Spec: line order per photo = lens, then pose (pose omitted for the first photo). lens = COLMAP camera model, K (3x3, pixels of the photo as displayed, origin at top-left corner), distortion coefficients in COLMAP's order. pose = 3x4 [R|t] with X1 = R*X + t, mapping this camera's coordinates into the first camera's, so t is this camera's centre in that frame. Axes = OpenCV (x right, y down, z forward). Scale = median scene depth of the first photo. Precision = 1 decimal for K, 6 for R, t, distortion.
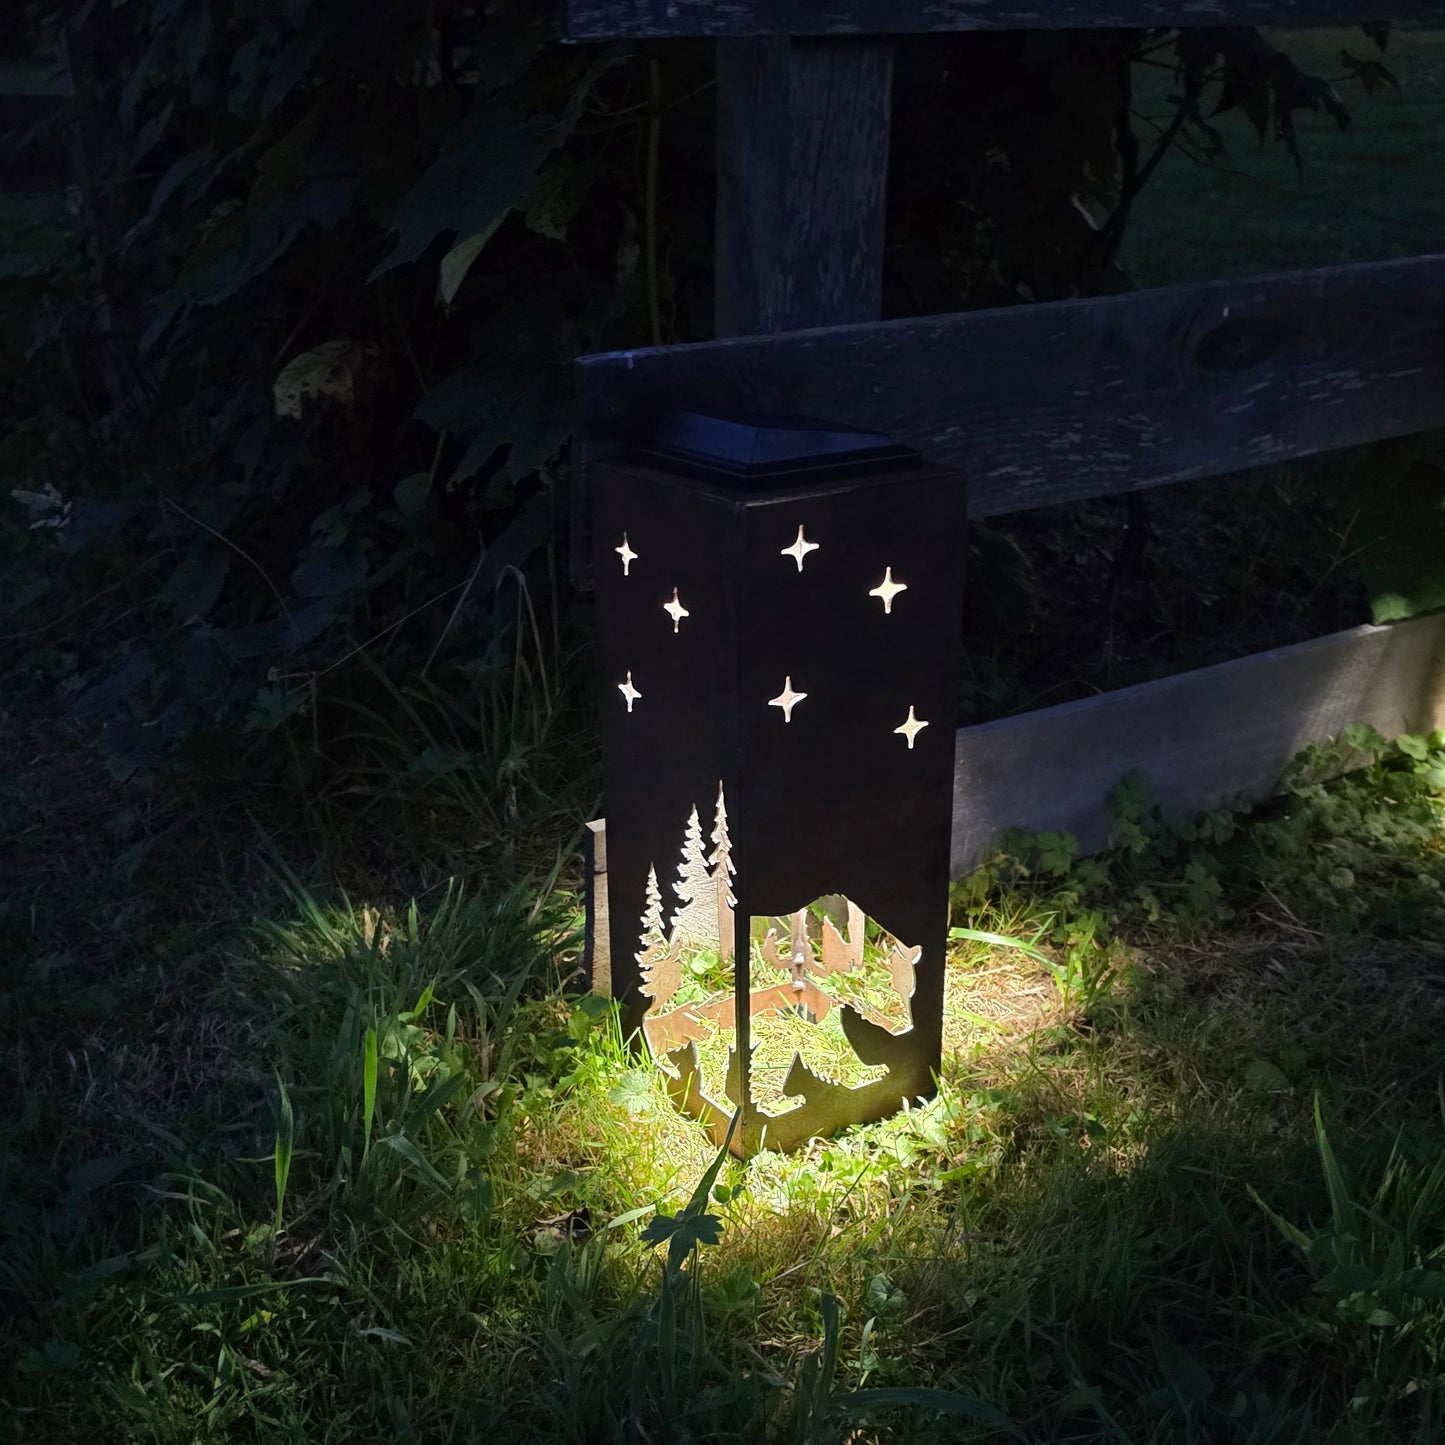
lens RADIAL K [[1721.9, 0, 715.1], [0, 1721.9, 890.6], [0, 0, 1]] dist [0.137669, -0.242574]
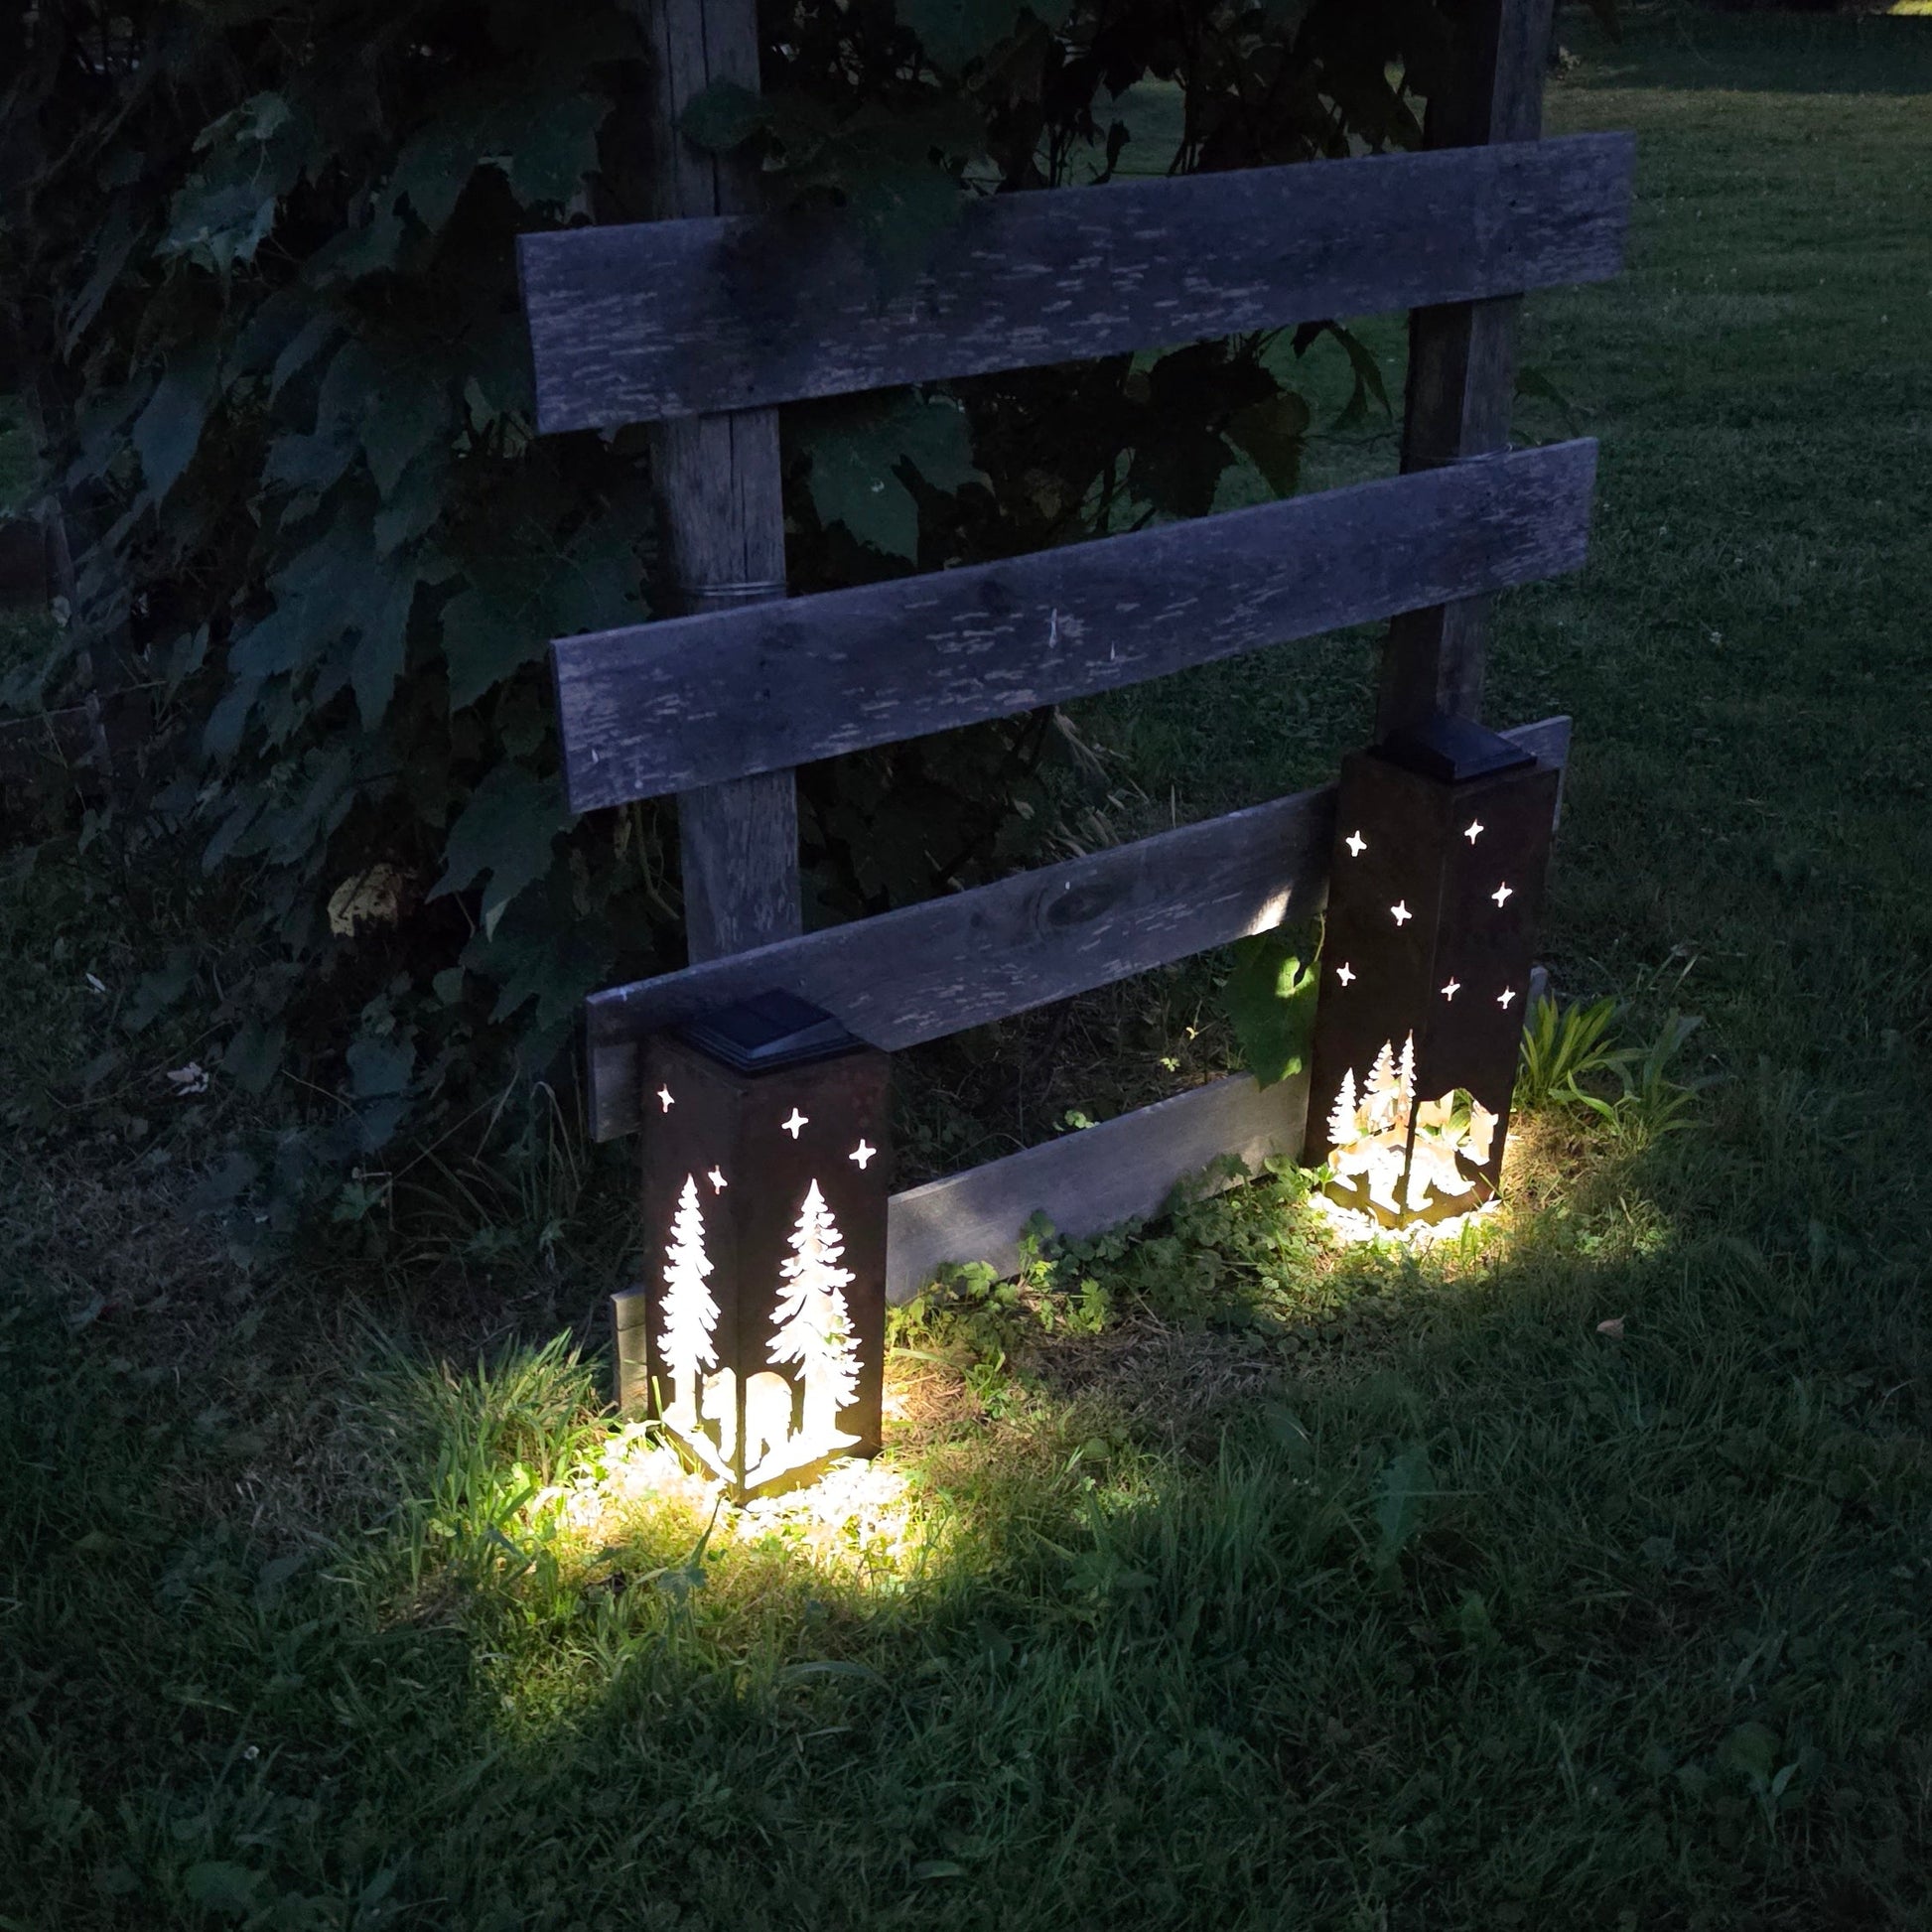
lens RADIAL K [[2363.3, 0, 984.3], [0, 2363.3, 1190.9], [0, 0, 1]] dist [0.152517, -0.299564]
pose [[0.995989, -0.049732, 0.074387, 0.075623], [0.048623, 0.998679, 0.016643, -0.122996], [-0.075117, -0.012959, 0.997091, -0.803781]]
